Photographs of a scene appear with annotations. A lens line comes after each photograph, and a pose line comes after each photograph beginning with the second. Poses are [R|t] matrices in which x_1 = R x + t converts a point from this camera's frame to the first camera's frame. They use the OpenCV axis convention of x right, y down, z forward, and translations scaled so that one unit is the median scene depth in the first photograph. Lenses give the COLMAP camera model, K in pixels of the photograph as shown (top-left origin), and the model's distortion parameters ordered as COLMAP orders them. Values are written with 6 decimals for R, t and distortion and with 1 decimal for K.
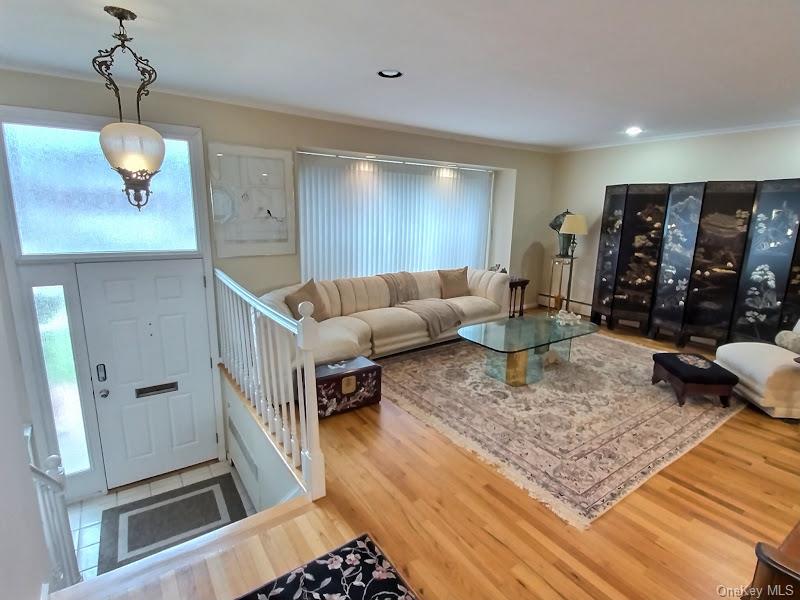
lens RADIAL K [[411.6, 0, 400.3], [0, 411.6, 298.8], [0, 0, 1]] dist [0.001298, -0.002150]
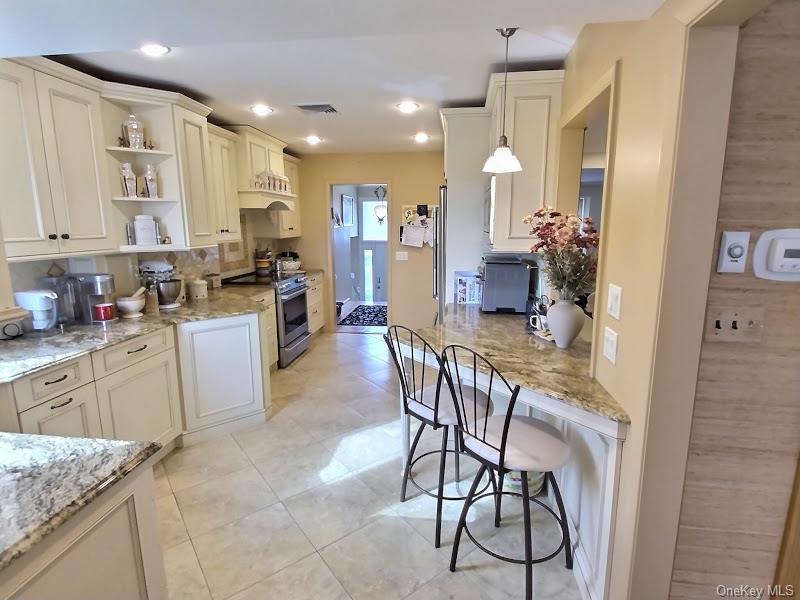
lens RADIAL K [[411.6, 0, 405.3], [0, 411.6, 297.1], [0, 0, 1]] dist [0.001298, -0.002150]
pose [[0.740990, 0.090045, -0.665452, 1.646860], [-0.119517, 0.992831, 0.001261, 0.313977], [0.660795, 0.078598, 0.746440, -1.277291]]
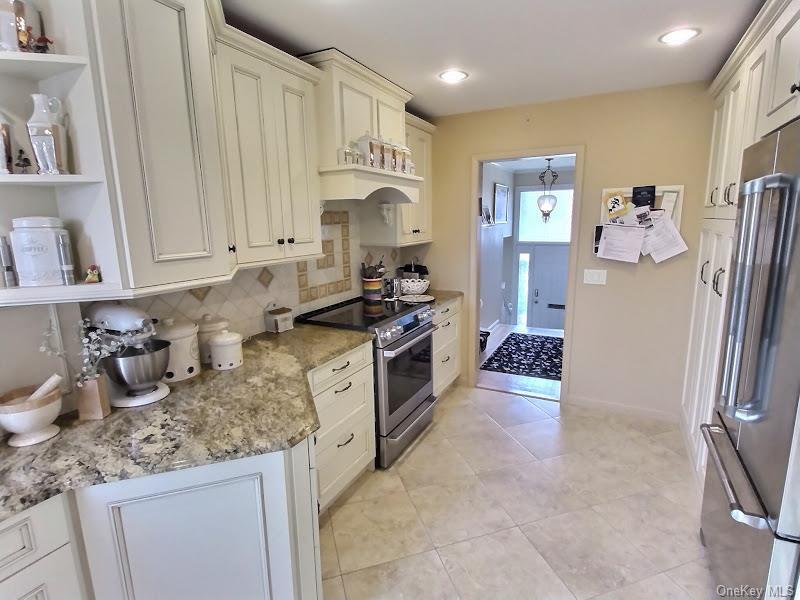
lens RADIAL K [[411.6, 0, 405.4], [0, 411.6, 302.4], [0, 0, 1]] dist [0.001298, -0.002150]
pose [[0.463223, 0.137816, -0.875461, 1.145728], [-0.156309, 0.985054, 0.072362, 0.208300], [0.872349, 0.103322, 0.477841, -0.892774]]
